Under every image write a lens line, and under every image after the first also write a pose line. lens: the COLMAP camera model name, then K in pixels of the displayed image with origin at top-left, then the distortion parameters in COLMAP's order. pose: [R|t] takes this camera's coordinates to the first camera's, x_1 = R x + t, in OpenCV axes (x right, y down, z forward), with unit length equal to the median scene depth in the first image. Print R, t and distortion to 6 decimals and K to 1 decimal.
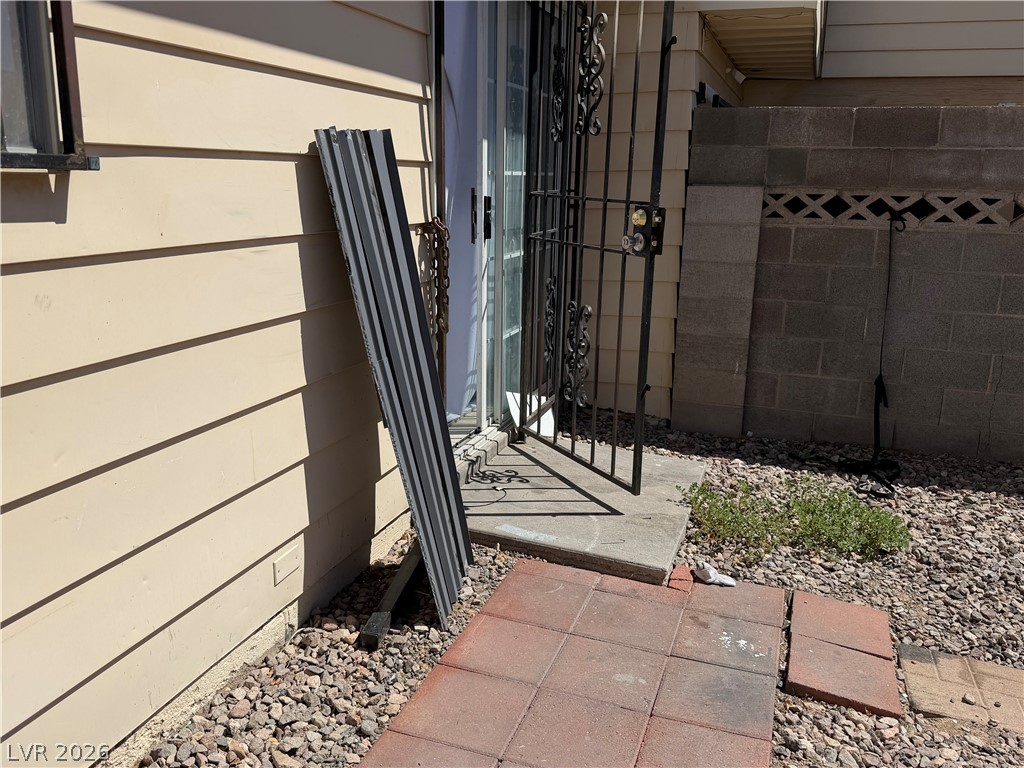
lens RADIAL K [[830.9, 0, 508.4], [0, 830.9, 381.0], [0, 0, 1]] dist [0.099747, -0.168846]
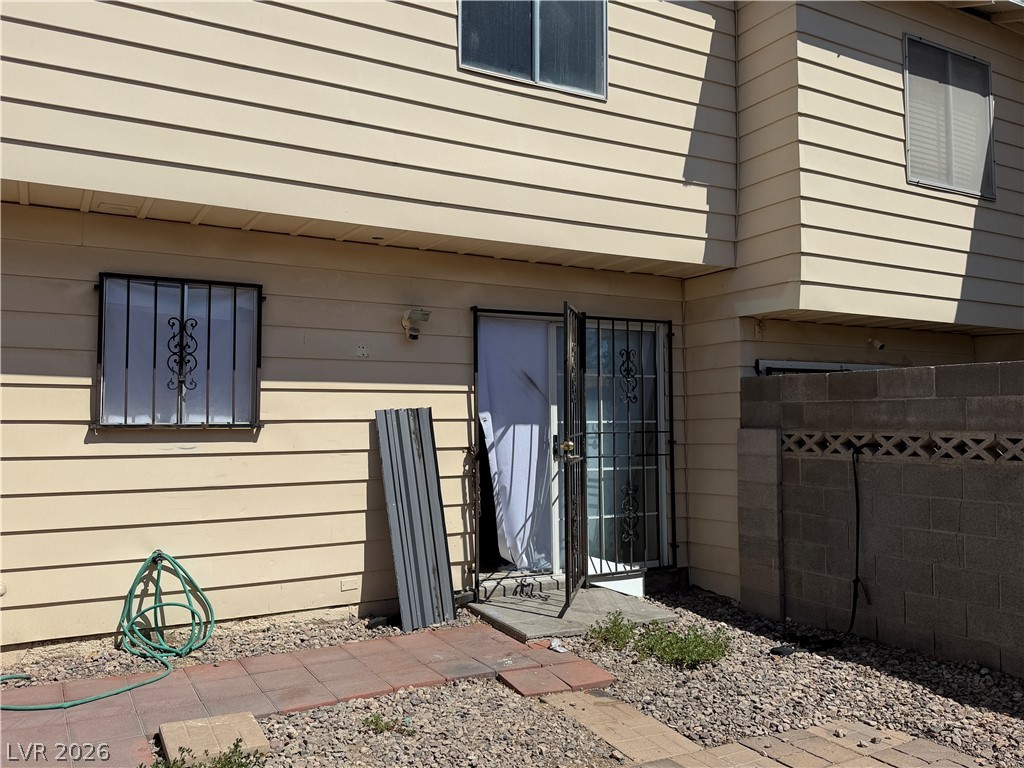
lens RADIAL K [[830.9, 0, 502.7], [0, 830.9, 377.2], [0, 0, 1]] dist [0.099747, -0.168846]
pose [[0.746367, -0.053986, -0.663341, 0.955215], [-0.142771, 0.960513, -0.238811, 0.089316], [0.650041, 0.272947, 0.709188, -0.330755]]
